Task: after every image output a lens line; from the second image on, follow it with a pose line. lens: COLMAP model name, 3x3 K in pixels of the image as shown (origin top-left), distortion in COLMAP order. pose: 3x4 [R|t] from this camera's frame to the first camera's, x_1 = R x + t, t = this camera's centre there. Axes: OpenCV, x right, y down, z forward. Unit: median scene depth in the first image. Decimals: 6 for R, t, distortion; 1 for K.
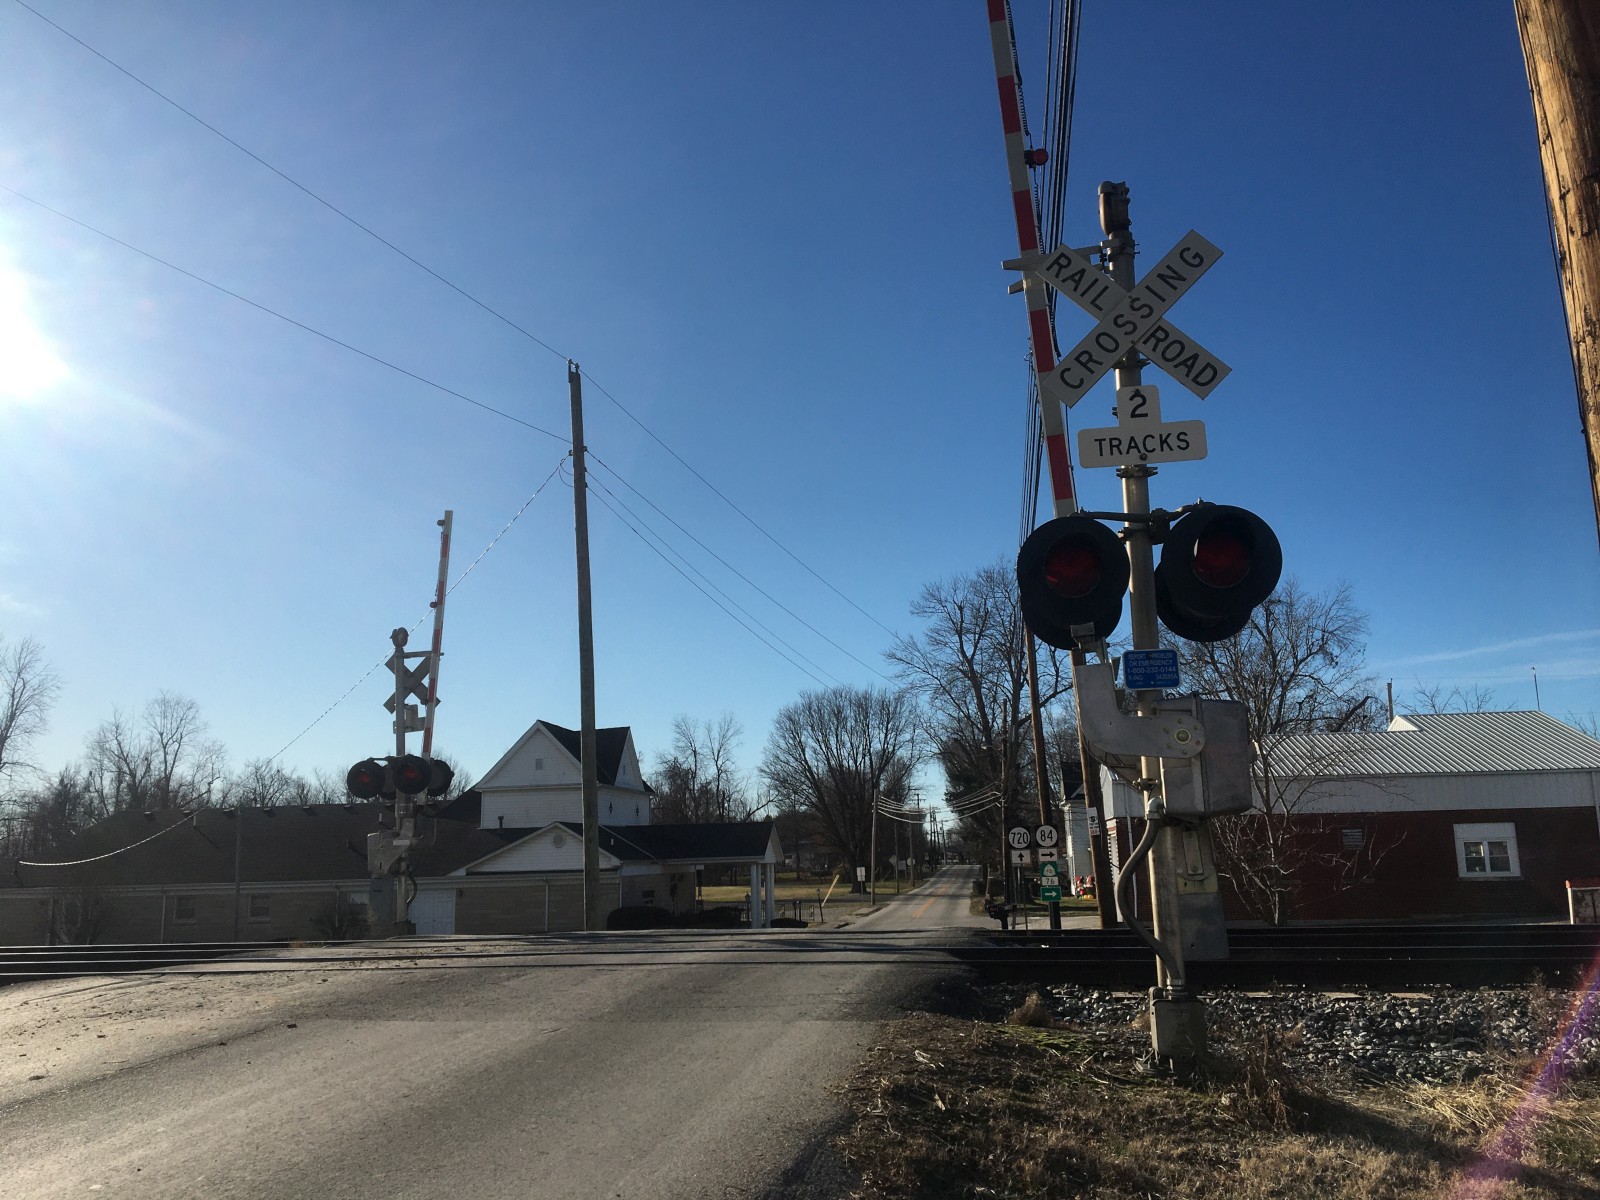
lens RADIAL K [[1346.0, 0, 788.7], [0, 1346.0, 626.4], [0, 0, 1]] dist [0.102641, -0.165280]
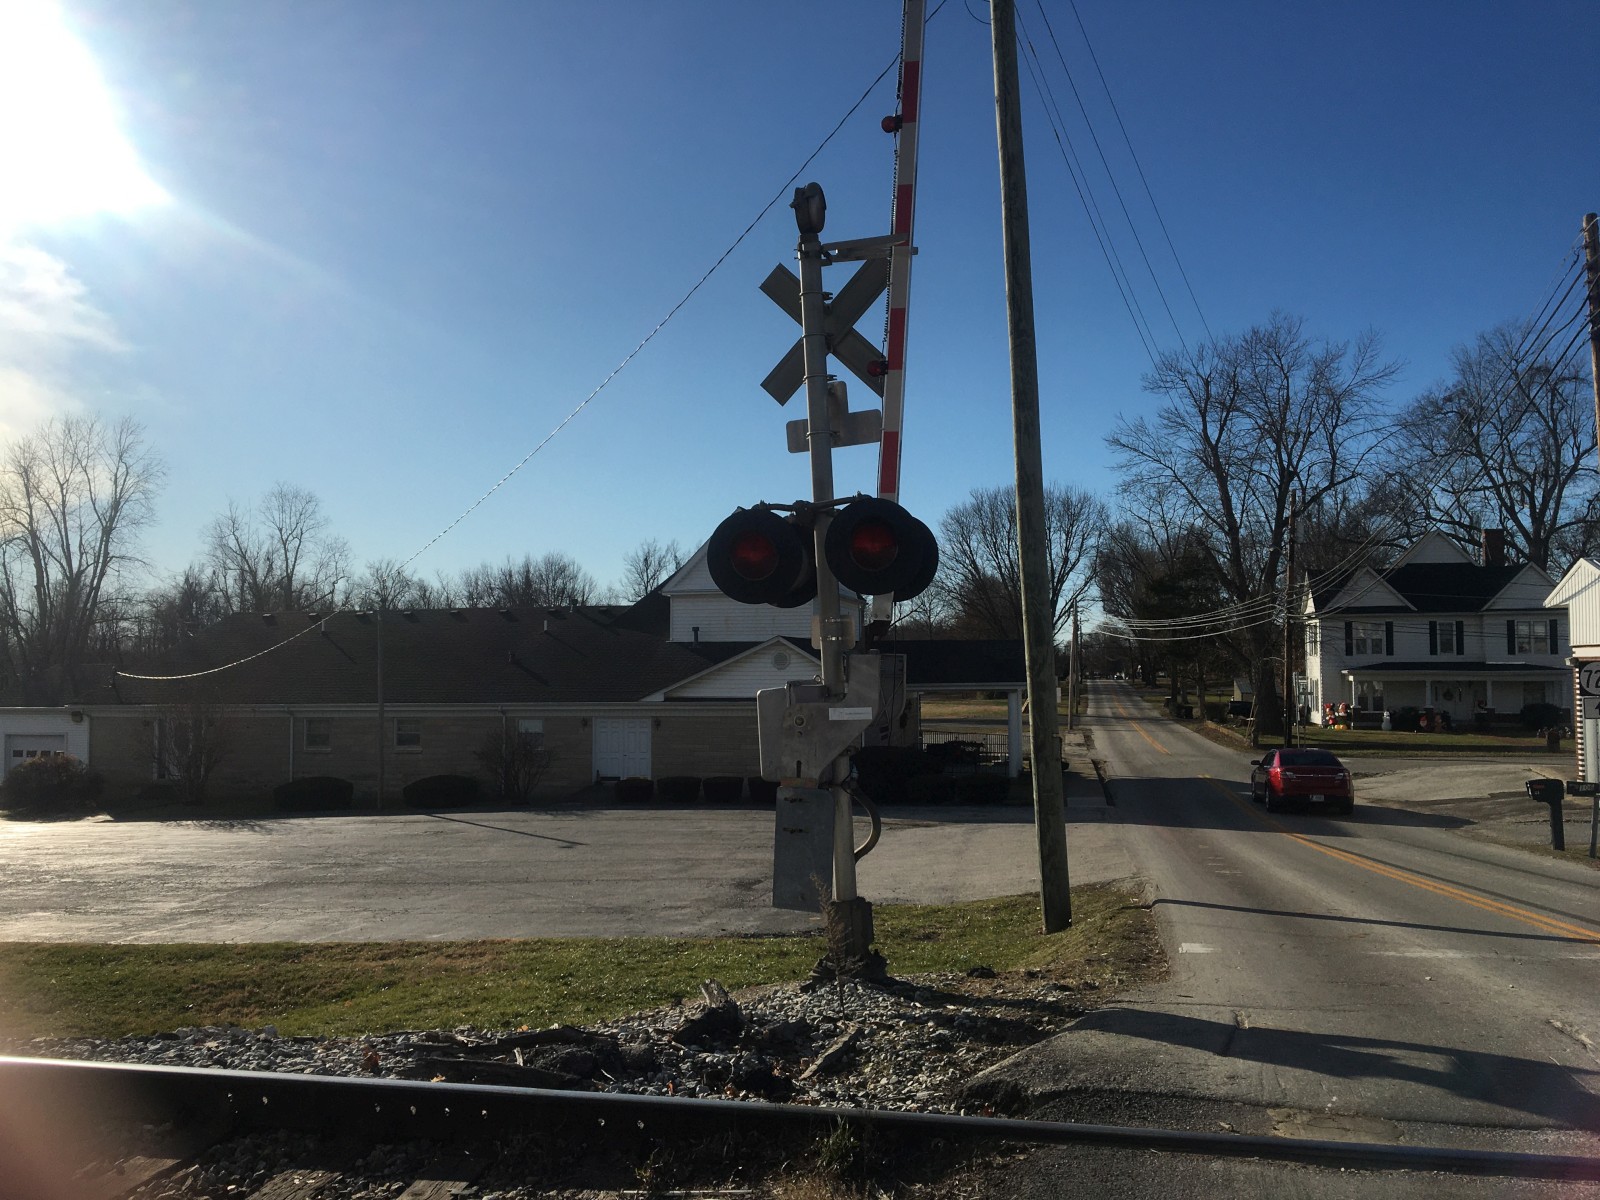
lens RADIAL K [[1346.0, 0, 788.7], [0, 1346.0, 626.4], [0, 0, 1]] dist [0.102641, -0.165280]
pose [[0.997226, 0.012696, -0.073345, -0.192732], [-0.002268, 0.990072, 0.140546, 0.054770], [0.074402, -0.139990, 0.987354, 0.429174]]
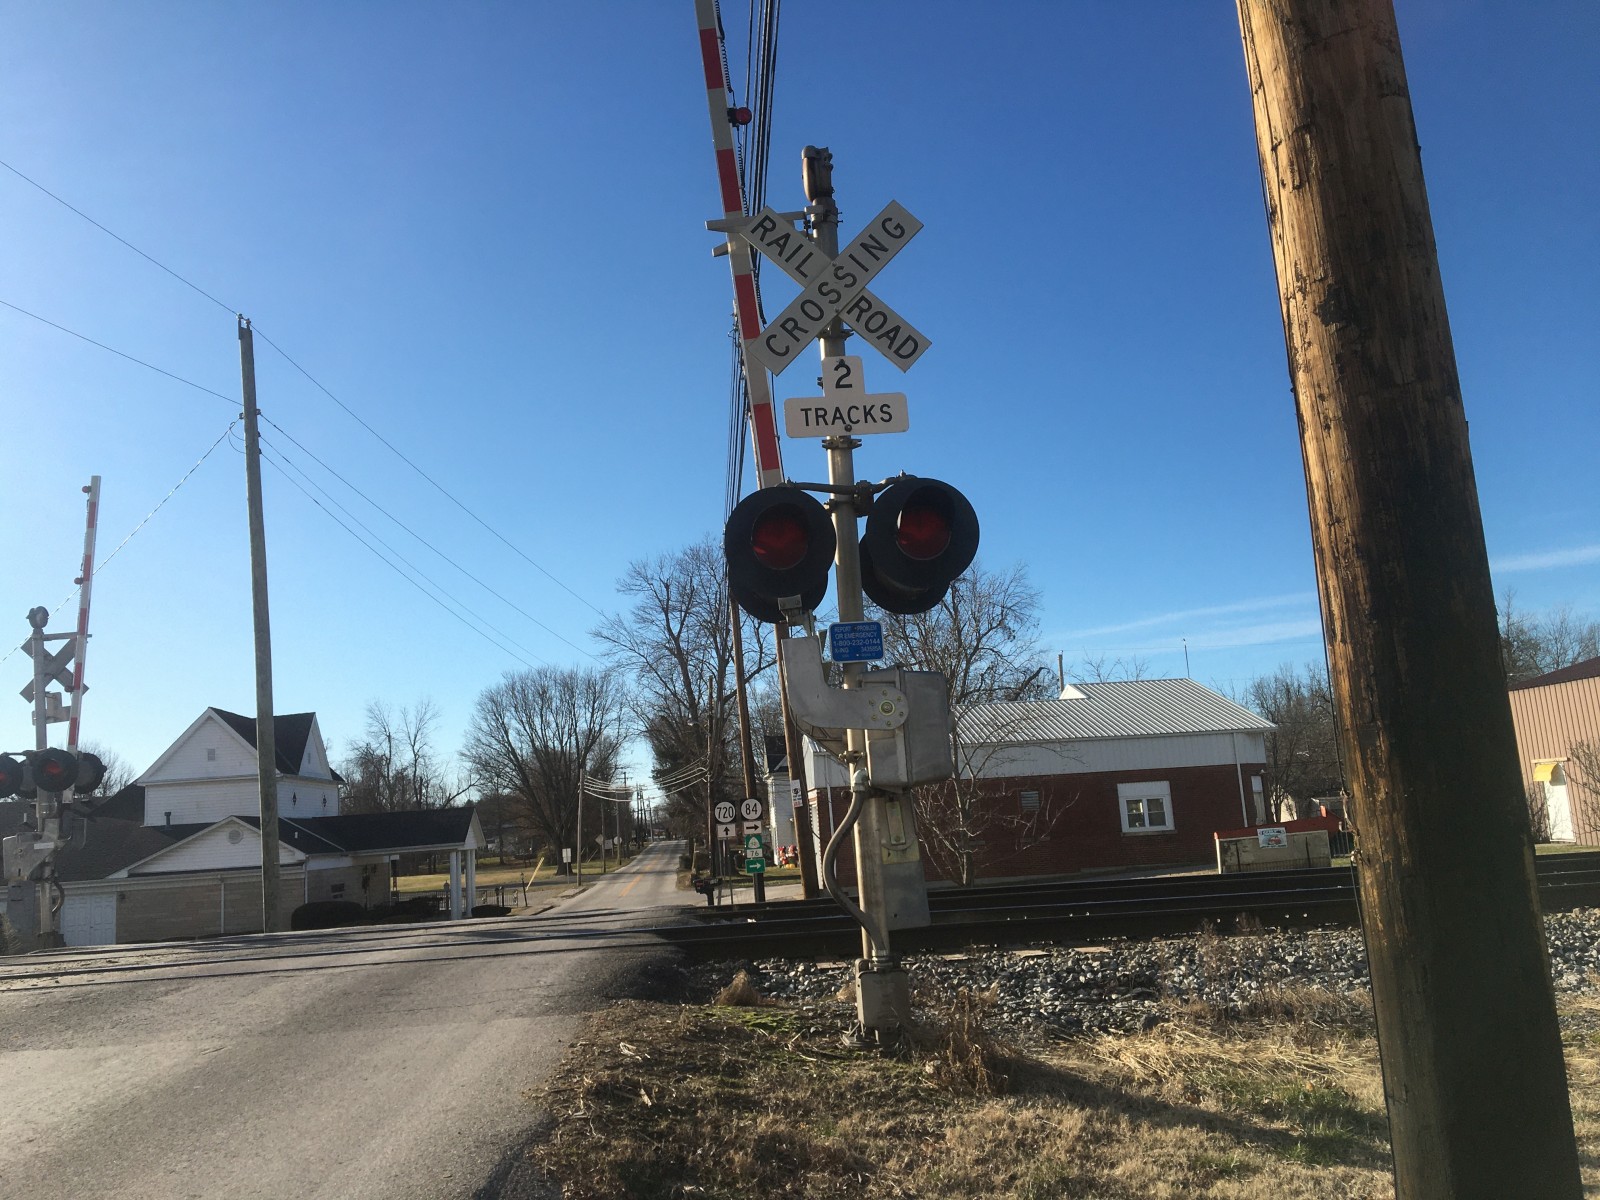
lens RADIAL K [[1346.0, 0, 788.7], [0, 1346.0, 626.4], [0, 0, 1]] dist [0.102641, -0.165280]
pose [[0.976510, -0.007783, 0.215333, 0.001189], [0.004302, 0.999852, 0.016631, 0.000934], [-0.215430, -0.015314, 0.976399, 0.010318]]
